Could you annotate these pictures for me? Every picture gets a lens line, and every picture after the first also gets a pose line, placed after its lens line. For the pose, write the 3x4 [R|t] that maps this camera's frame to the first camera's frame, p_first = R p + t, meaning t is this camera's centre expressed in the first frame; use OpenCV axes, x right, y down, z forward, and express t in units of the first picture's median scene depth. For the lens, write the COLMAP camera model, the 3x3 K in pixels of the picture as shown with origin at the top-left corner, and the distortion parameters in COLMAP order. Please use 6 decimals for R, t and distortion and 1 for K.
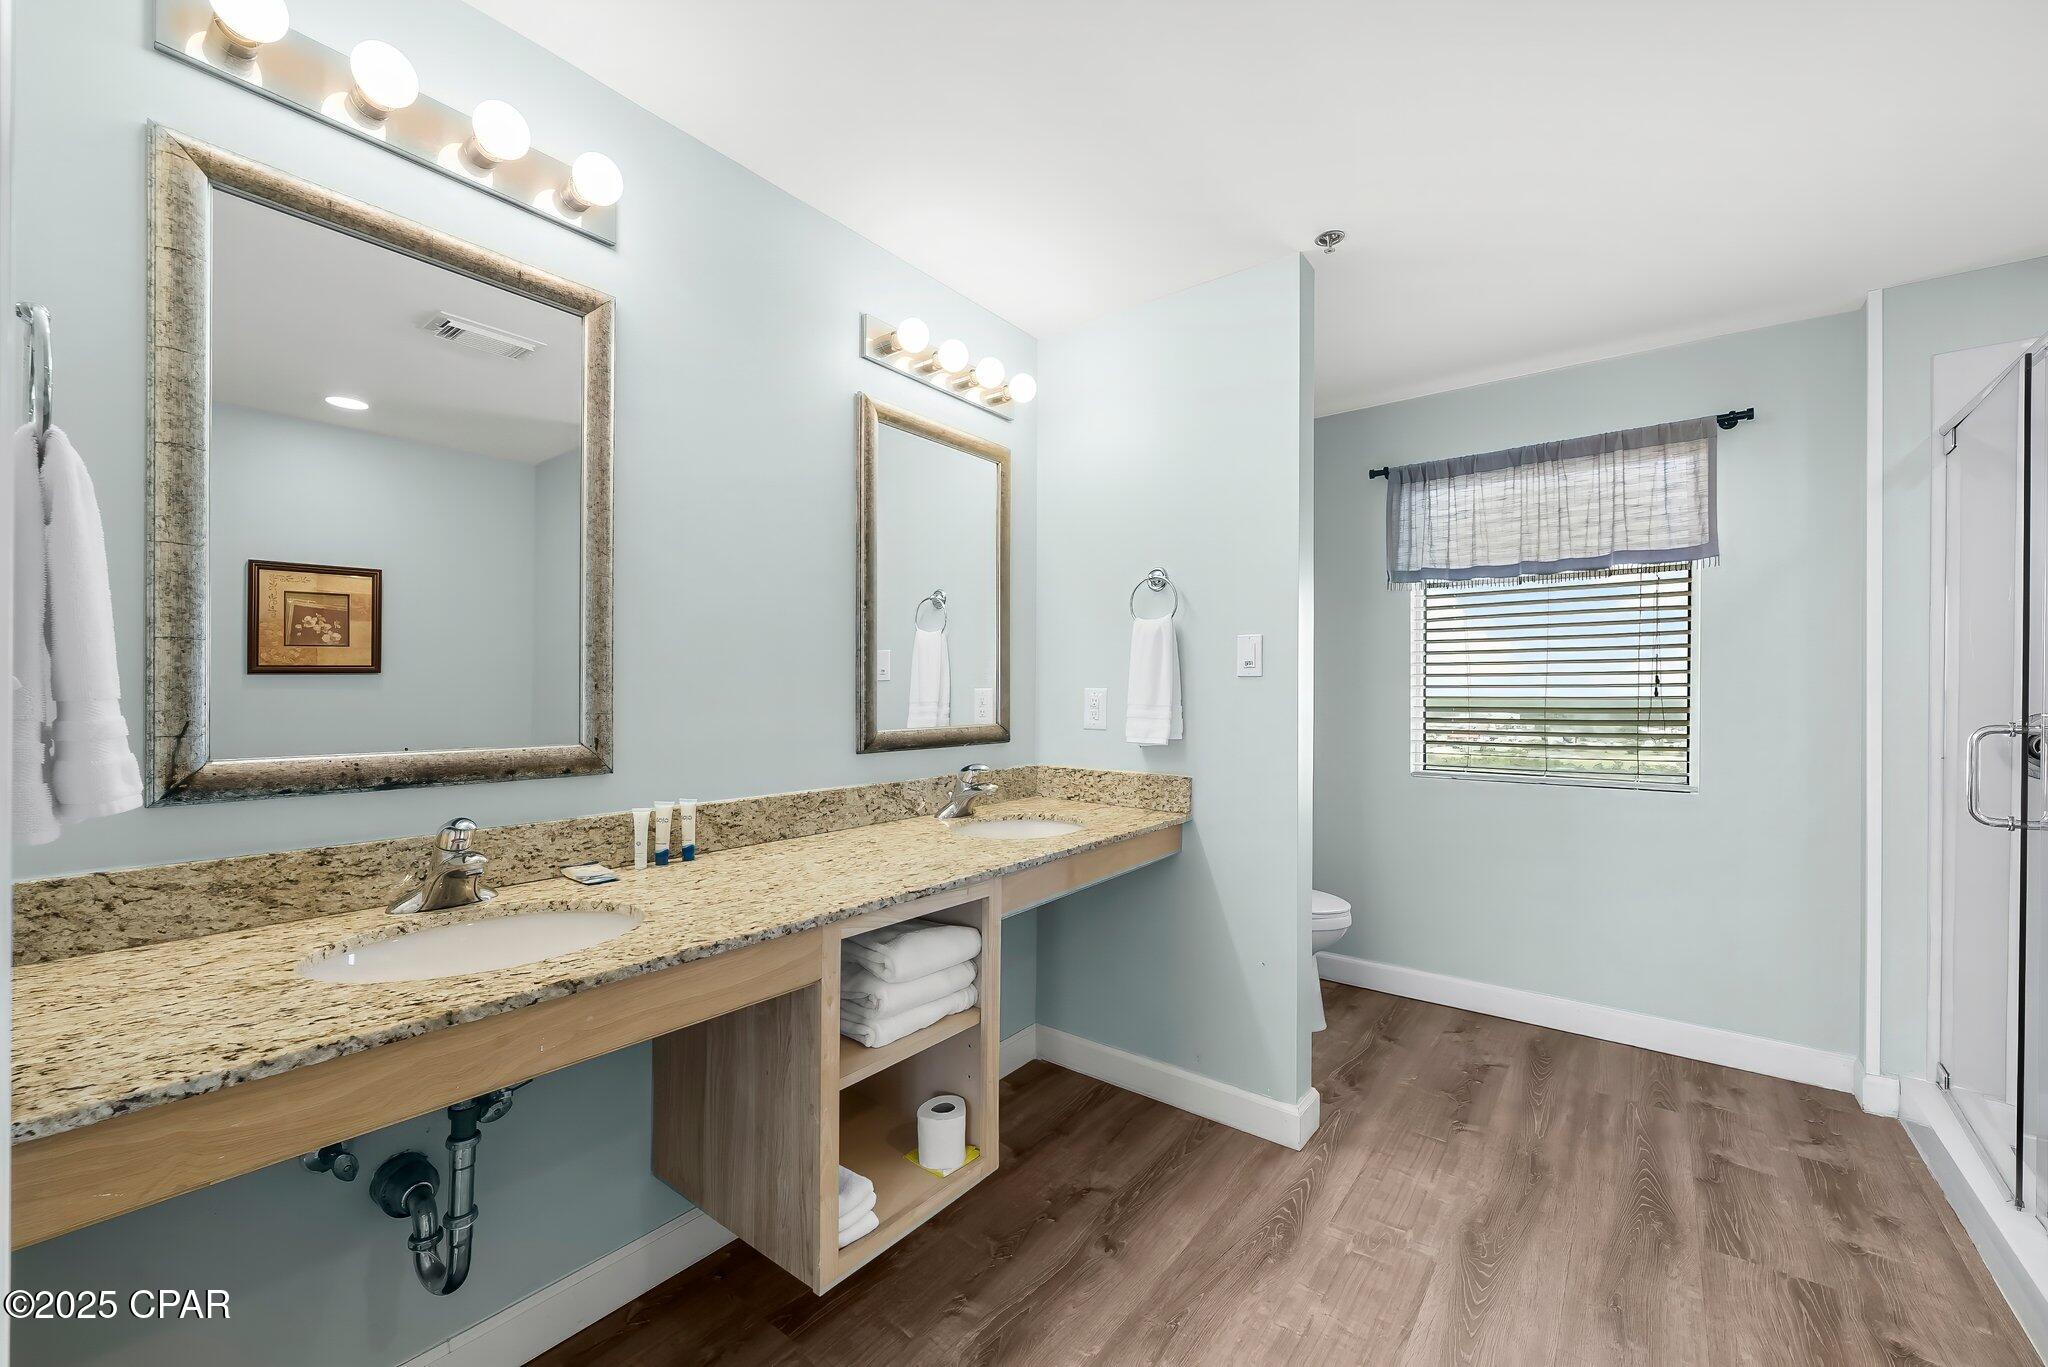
lens RADIAL K [[809.7, 0, 1022.5], [0, 809.7, 689.9], [0, 0, 1]] dist [0.000701, 0.000486]
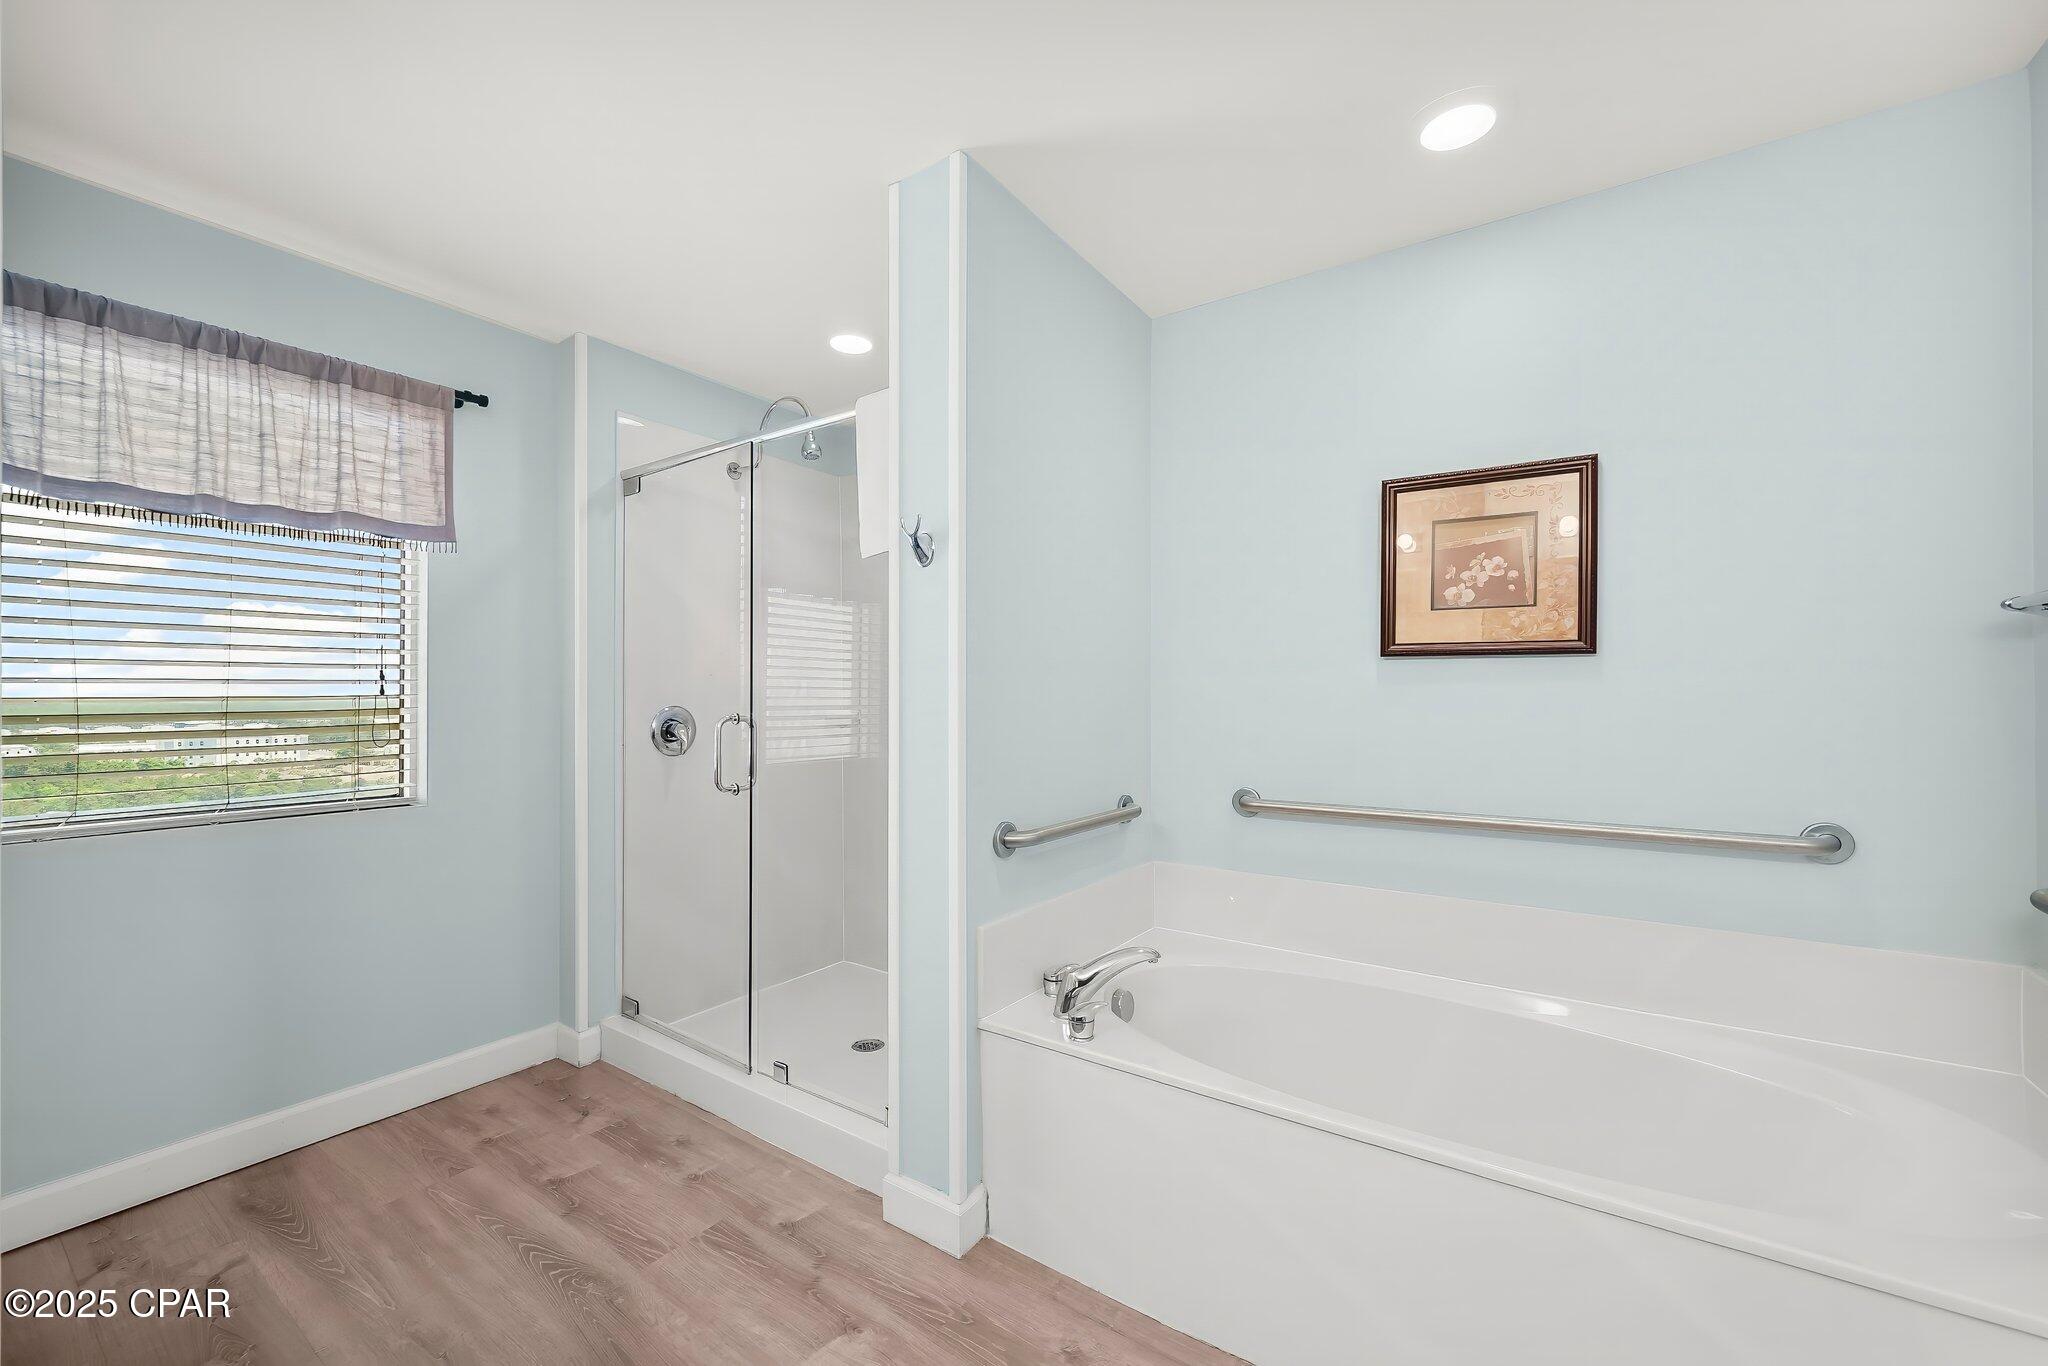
lens RADIAL K [[809.7, 0, 1020.5], [0, 809.7, 686.3], [0, 0, 1]] dist [0.000701, 0.000486]
pose [[-0.044516, 0.004458, 0.998999, -0.089259], [-0.003203, 0.999984, -0.004605, 0.000799], [-0.999004, -0.003405, -0.044501, 0.390573]]
